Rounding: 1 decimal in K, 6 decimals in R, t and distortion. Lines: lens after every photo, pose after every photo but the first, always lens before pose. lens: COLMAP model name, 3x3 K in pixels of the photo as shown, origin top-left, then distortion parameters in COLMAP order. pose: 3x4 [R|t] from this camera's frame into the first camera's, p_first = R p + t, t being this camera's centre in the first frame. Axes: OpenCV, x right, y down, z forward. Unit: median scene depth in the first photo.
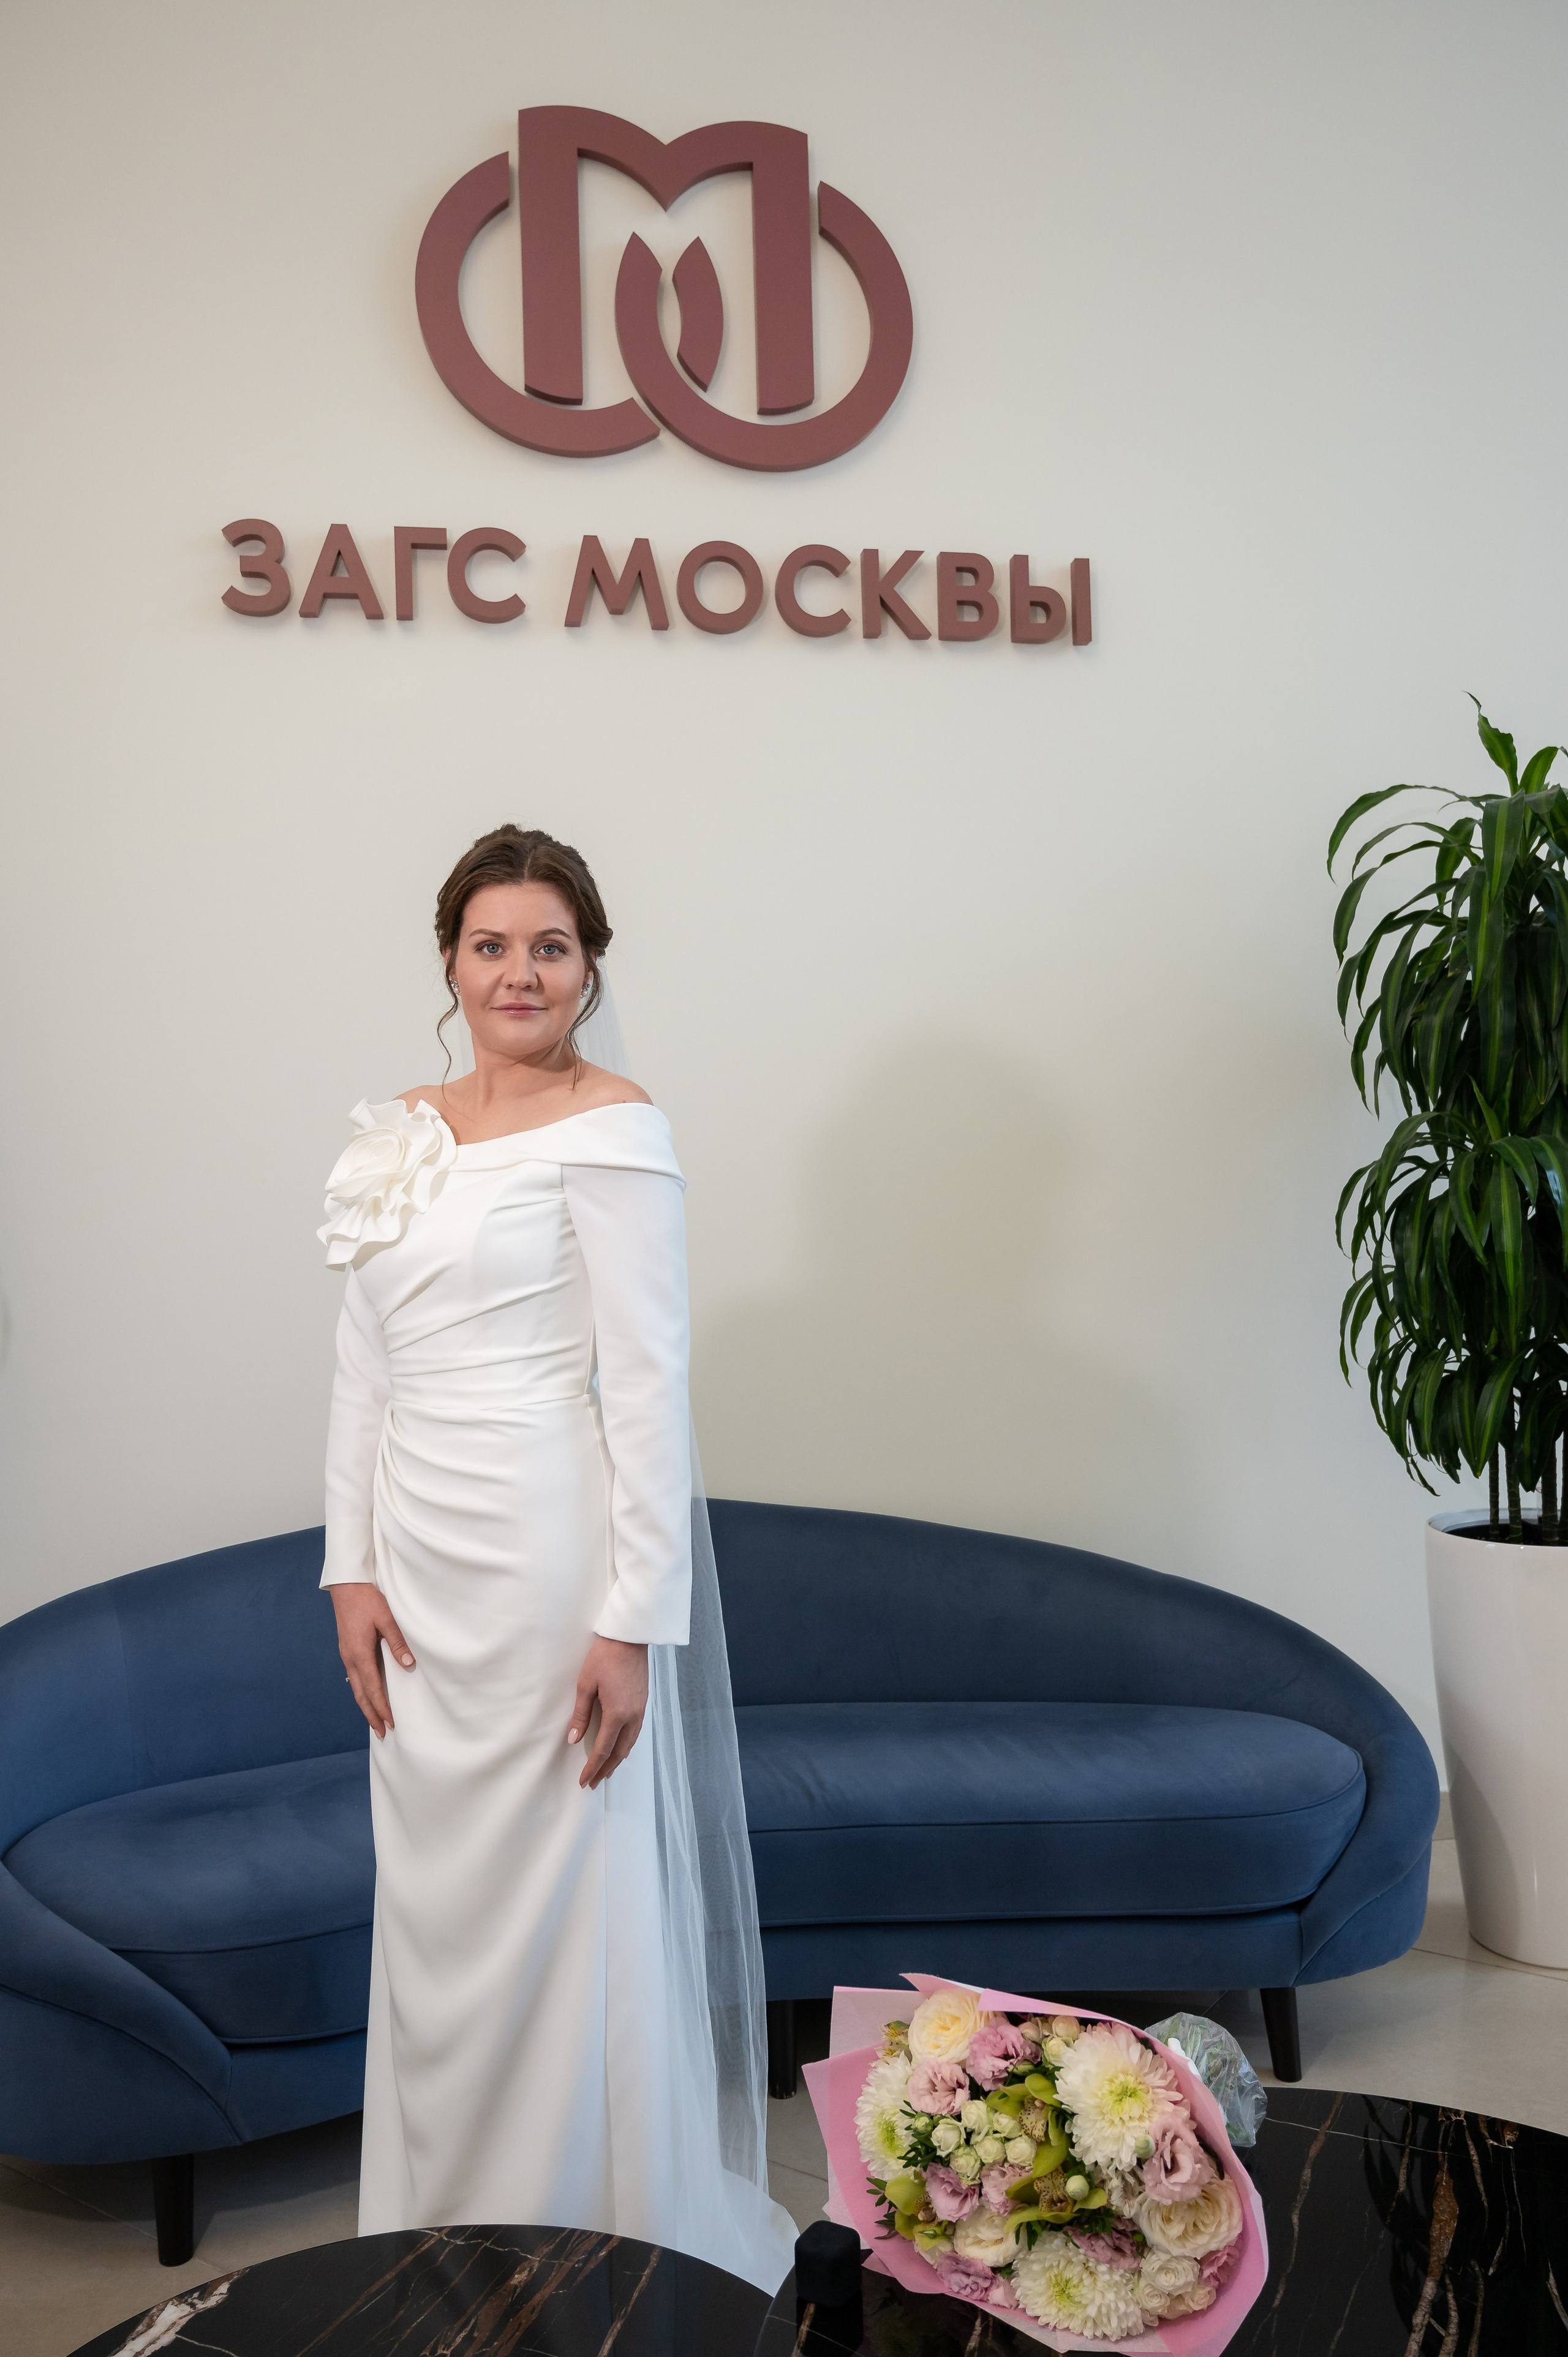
lens RADIAL K [[1785.4, 0, 777.5], [0, 1785.4, 1183.7], [0, 0, 1]] dist [0.000996, -0.000782]
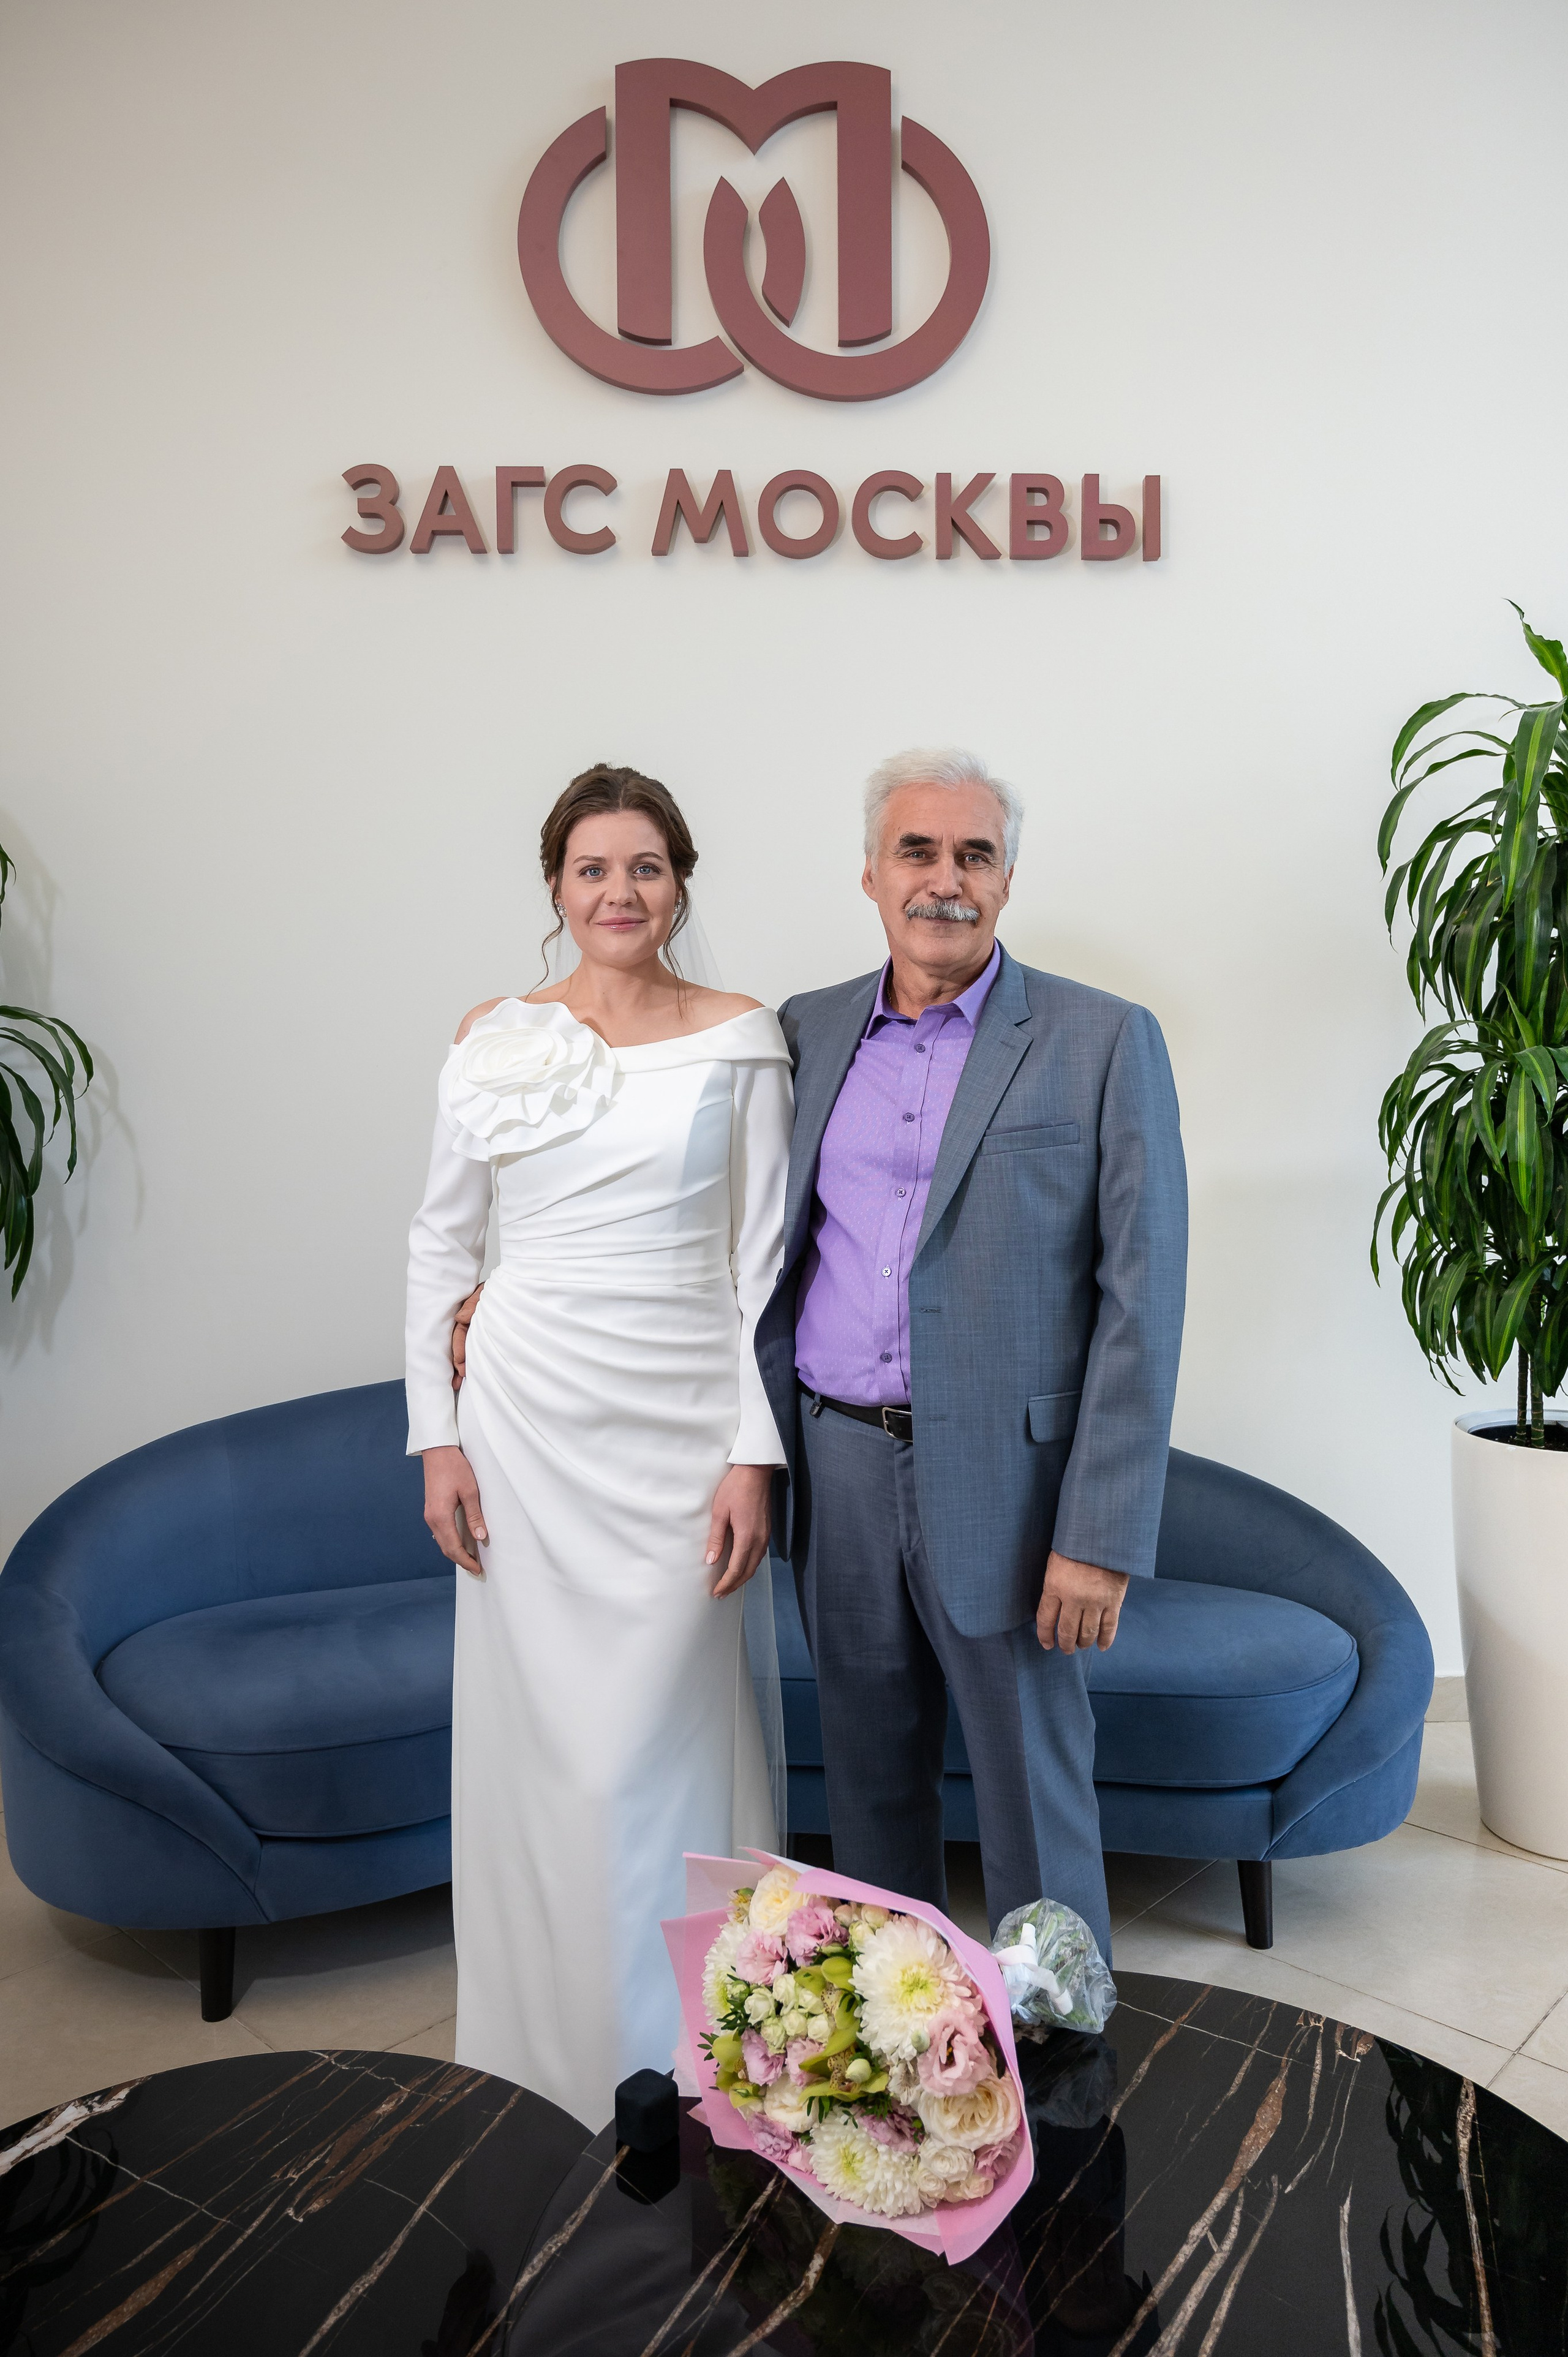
lens RADIAL K [[1602.4, 0, 796.8], [0, 1602.4, 1130.8], [0, 0, 1]] dist [-0.001691, 0.002335]
pose [[0.990071, 0.023693, -0.138560, 0.111850], [-0.017489, 0.998796, 0.045823, -0.011942], [0.139479, -0.042945, 0.989293, 0.043174]]
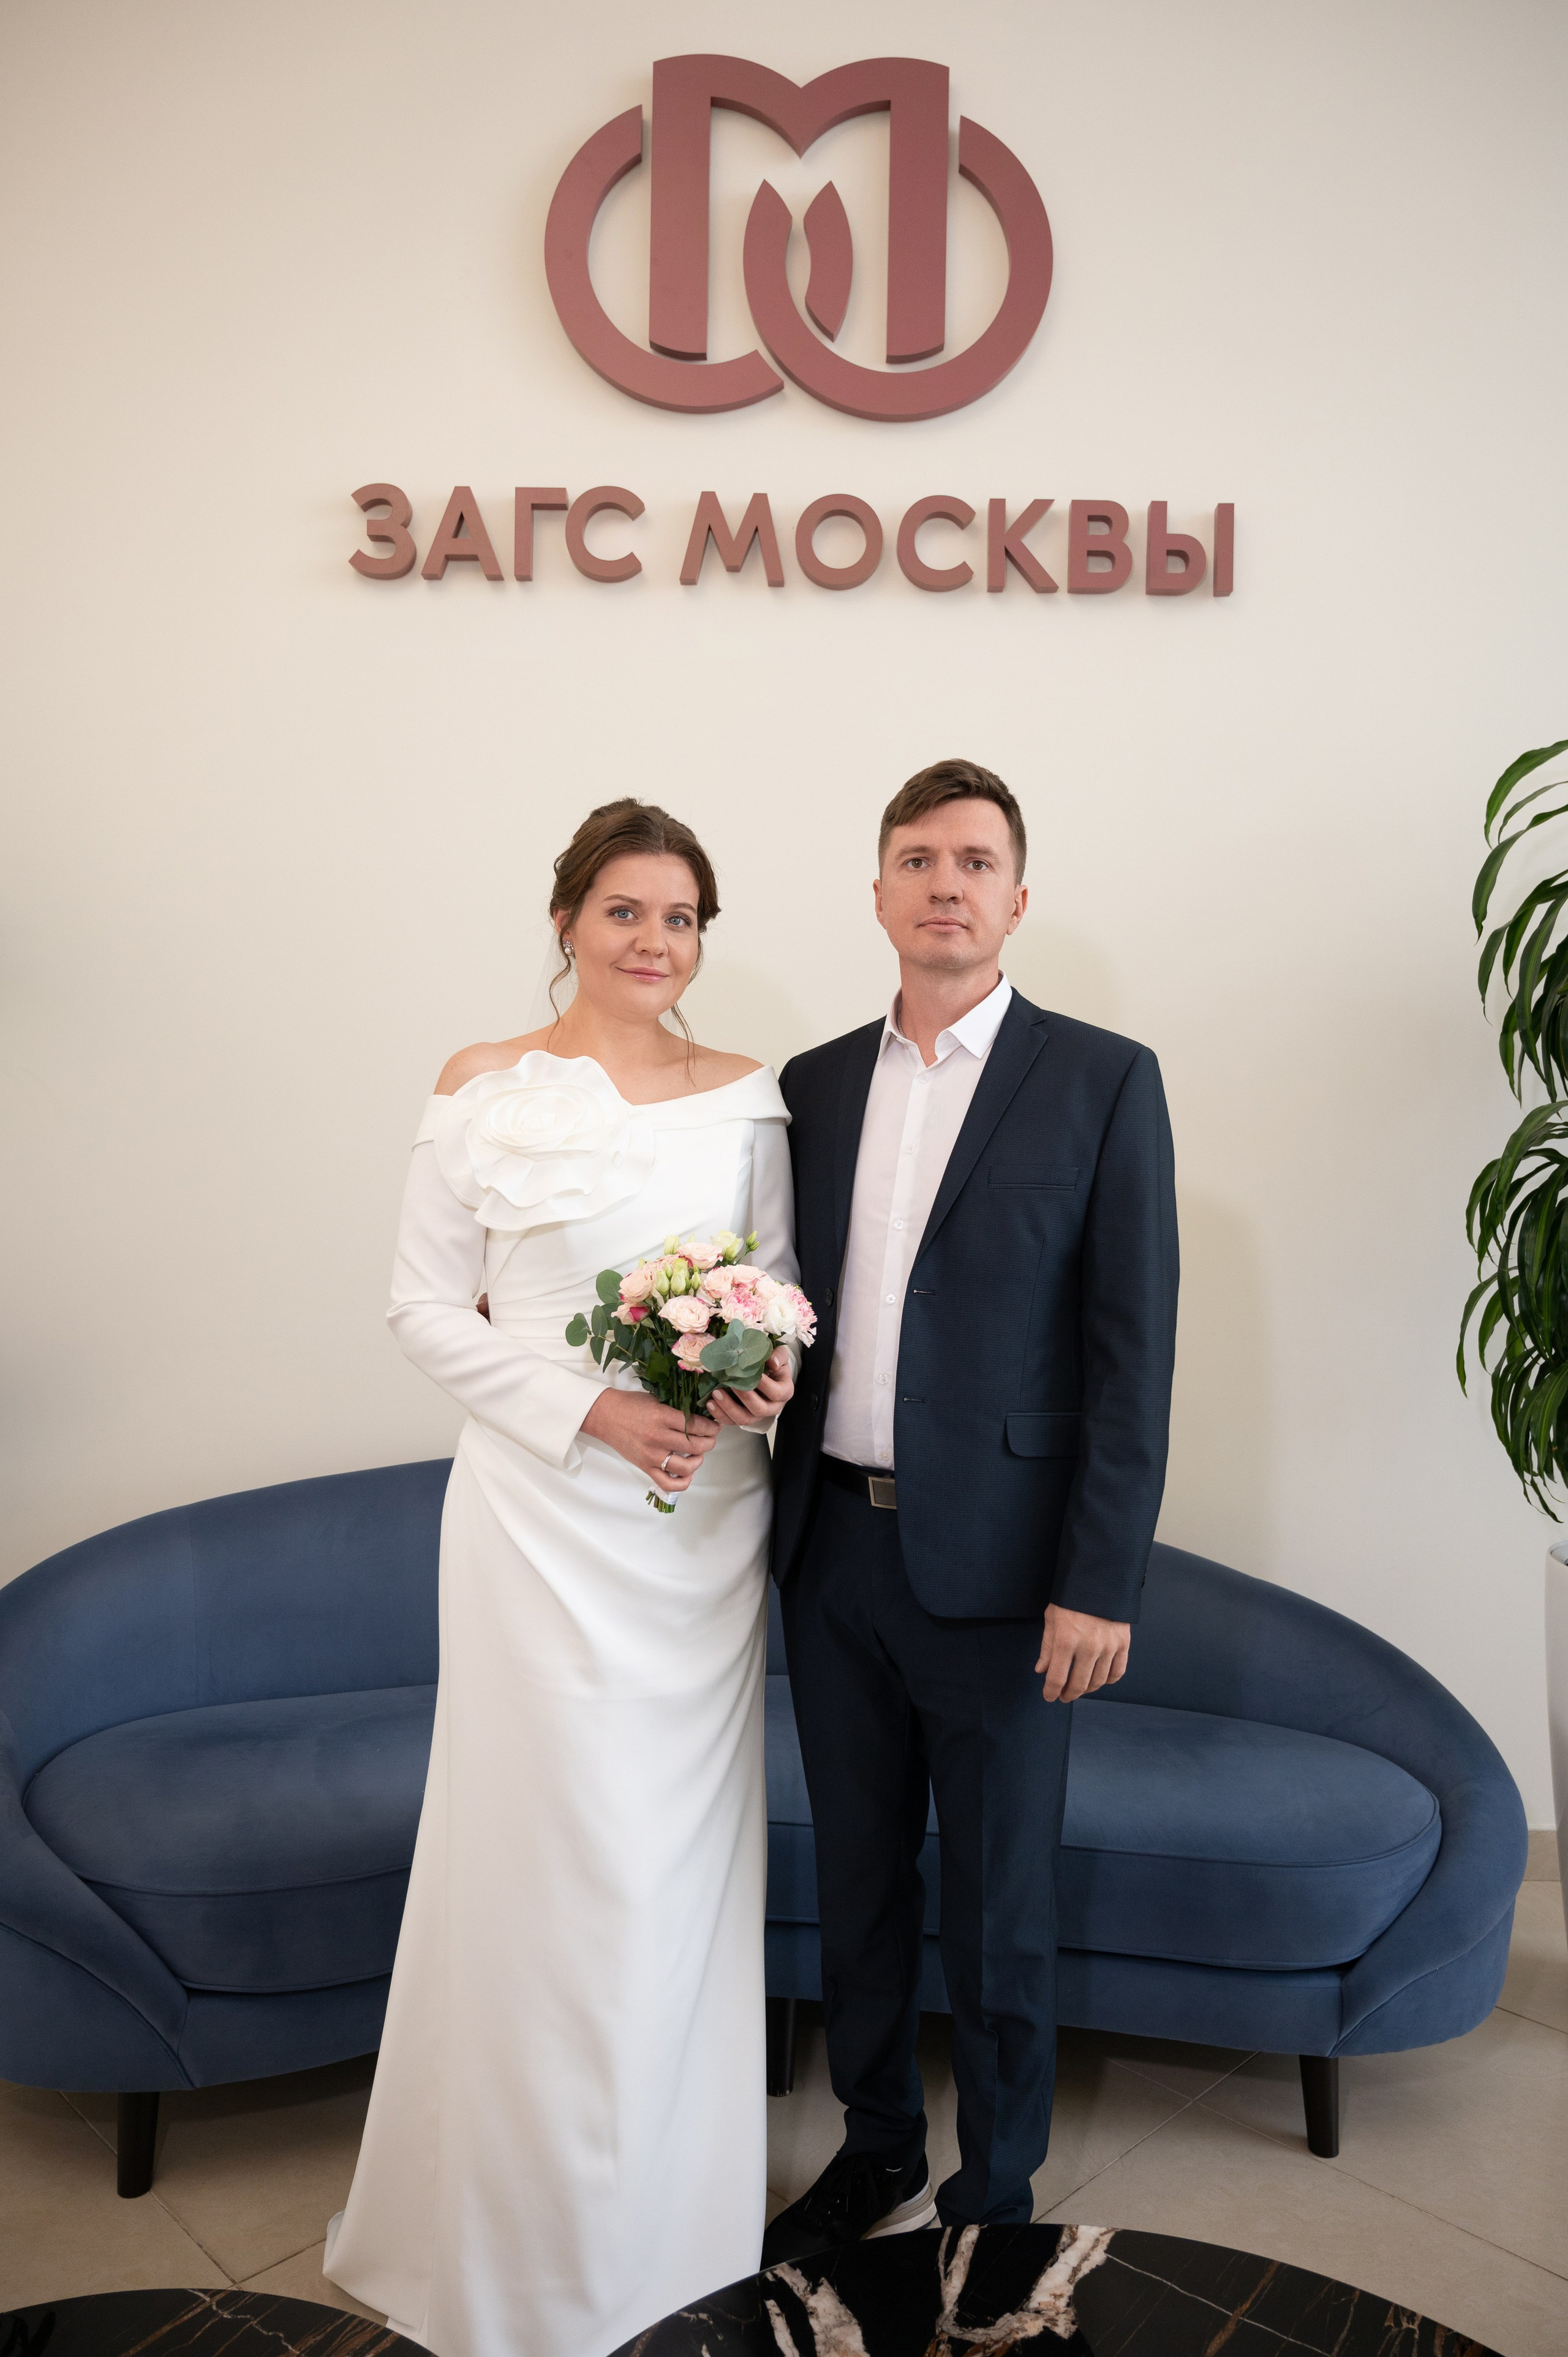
lens RADIAL K [[1591.4, 0, 790.1], [0, 1591.4, 1179.6], [0, 0, 1]] dist [0.000248, 0.000566]
pose [[0.983852, 0.042986, -0.173743, 0.113114], [-0.038949, 0.998888, 0.026578, -0.005975], [0.174693, -0.019381, 0.984432, 0.131339]]
